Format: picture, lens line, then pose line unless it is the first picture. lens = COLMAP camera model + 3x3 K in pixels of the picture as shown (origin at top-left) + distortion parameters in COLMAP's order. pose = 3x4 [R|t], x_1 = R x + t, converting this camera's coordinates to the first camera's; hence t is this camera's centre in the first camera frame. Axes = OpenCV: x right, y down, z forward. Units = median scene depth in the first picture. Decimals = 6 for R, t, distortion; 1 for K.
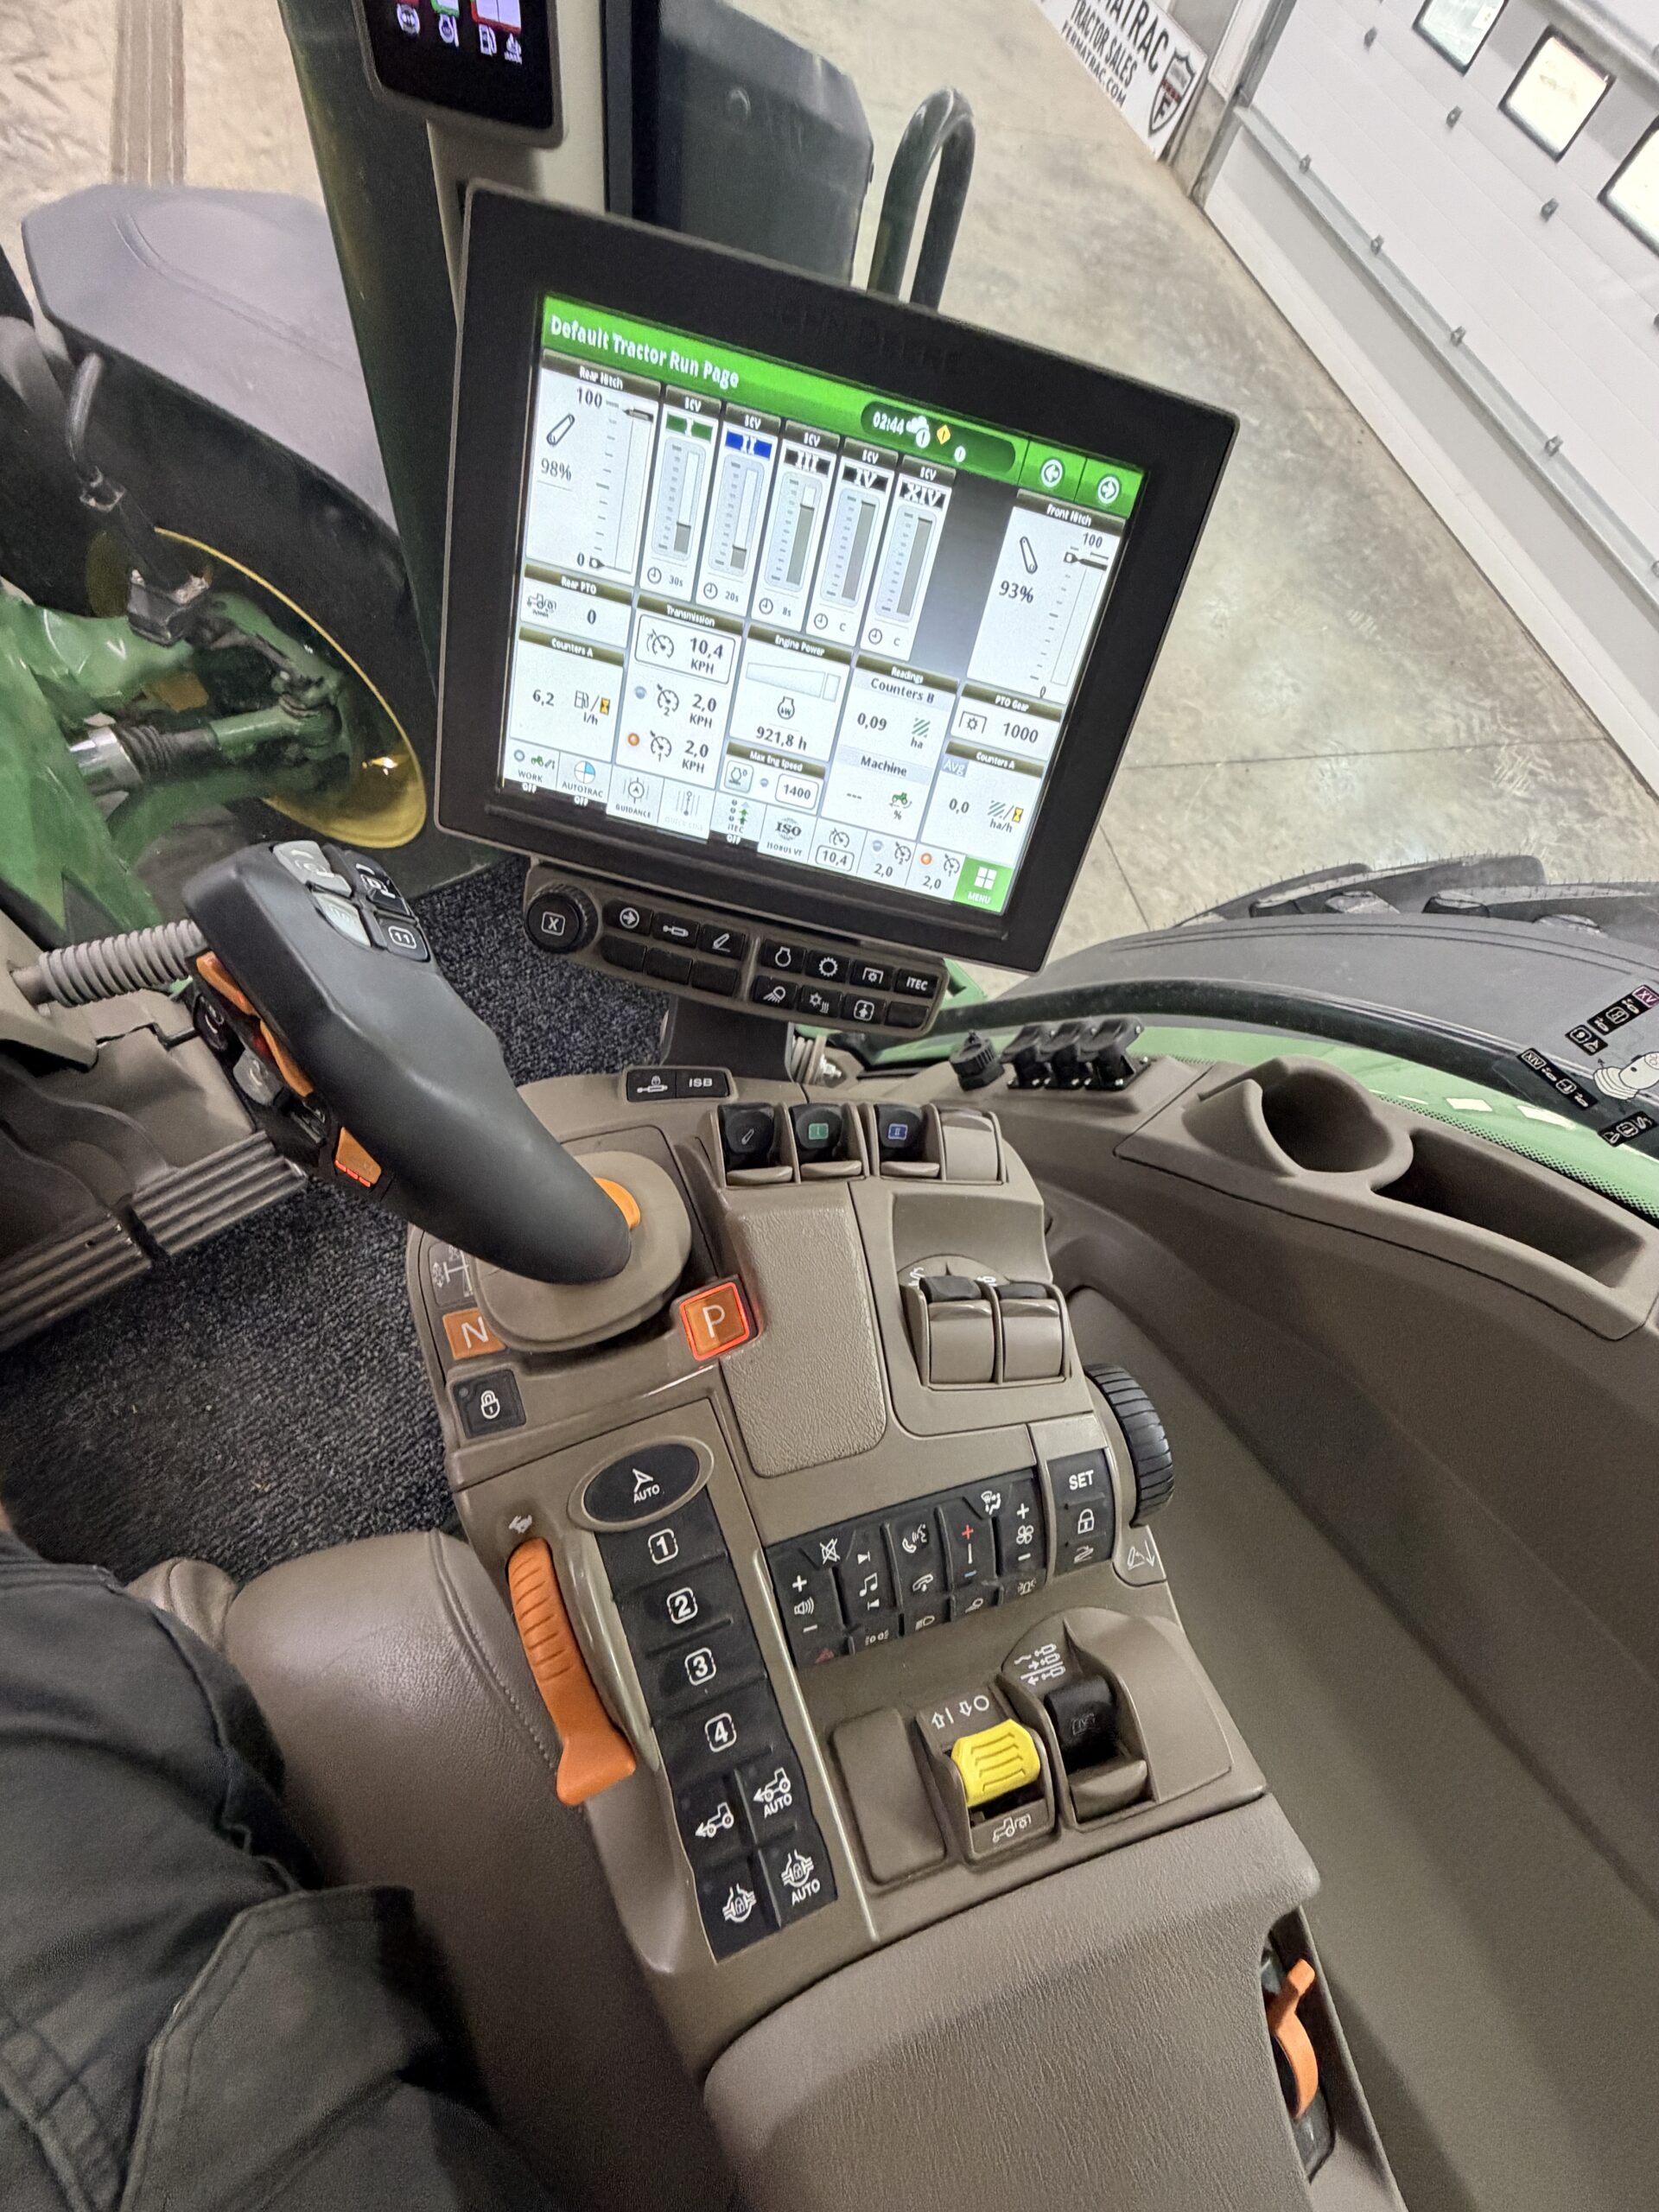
lens RADIAL K [[884.8, 0, 825.6], [0, 884.8, 1109.2], [0, 0, 1]] dist [-0.002598, -0.000089]
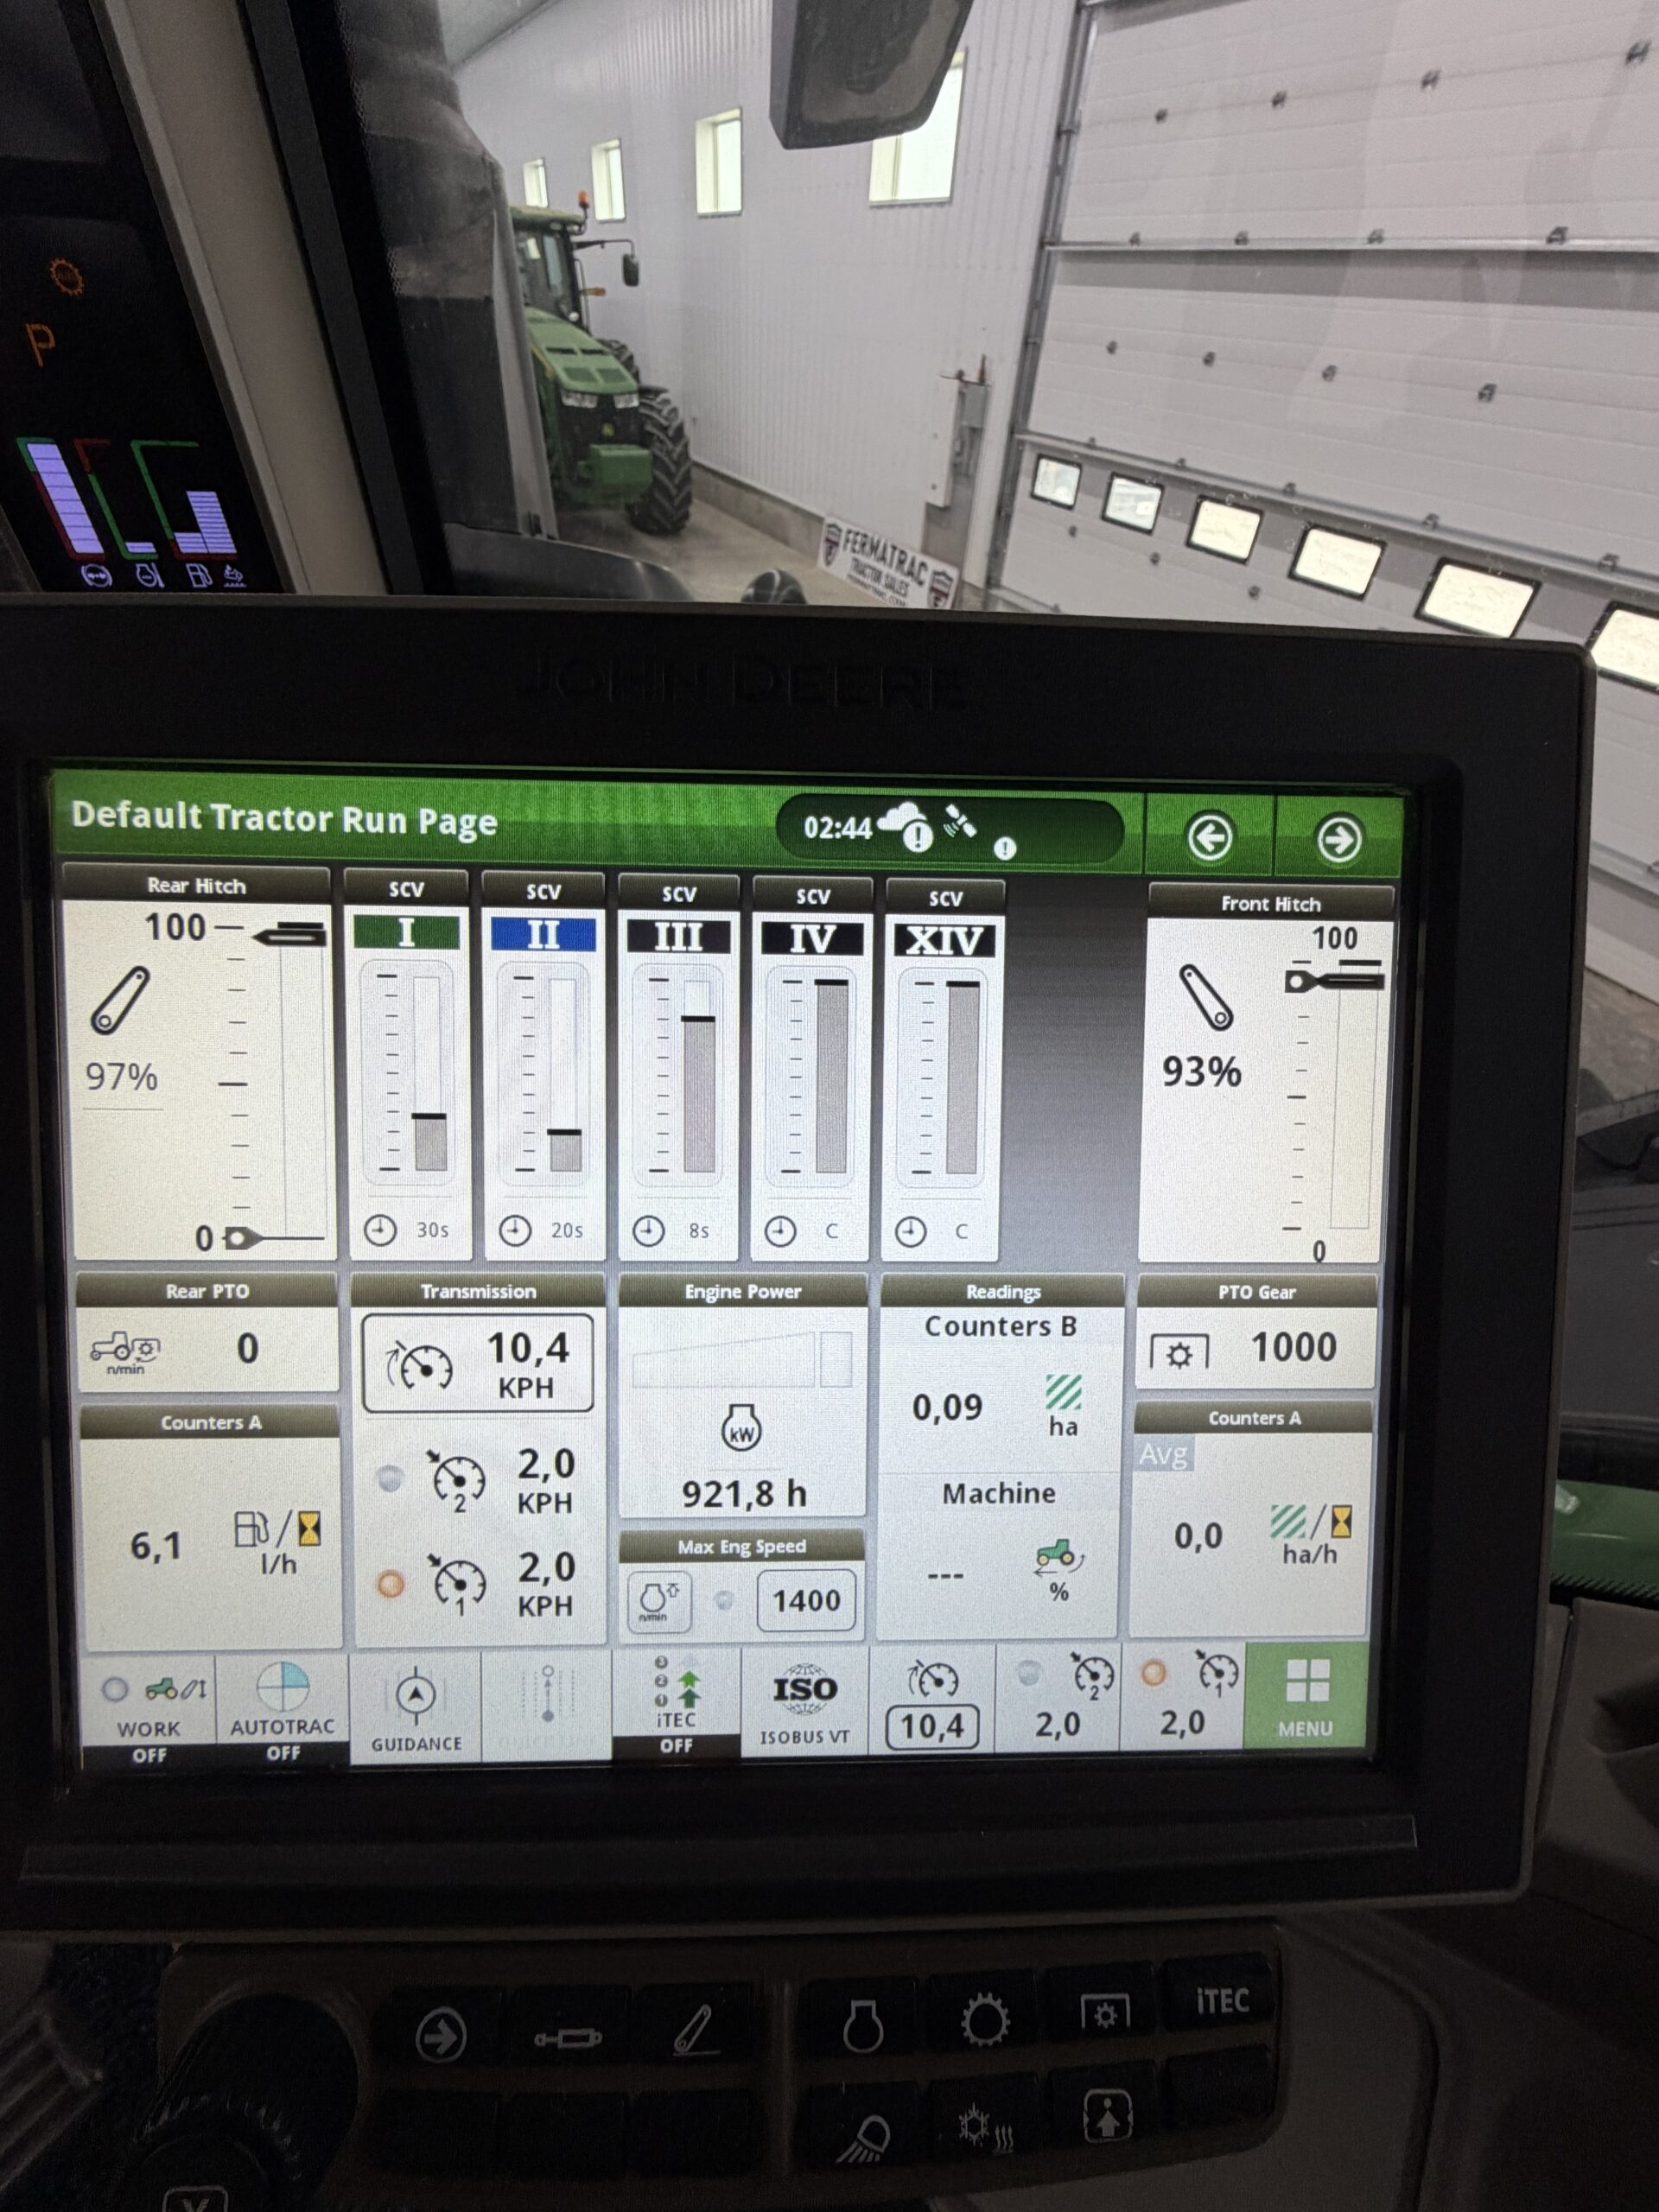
lens RADIAL K [[905.0, 0, 829.5], [0, 905.0, 1106.0], [0, 0, 1]] dist [0.001773, 0.000073]
pose [[0.972344, -0.229812, 0.041632, 0.013326], [0.229022, 0.903267, -0.362847, -0.429190], [0.045782, 0.362347, 0.930918, 0.553312]]
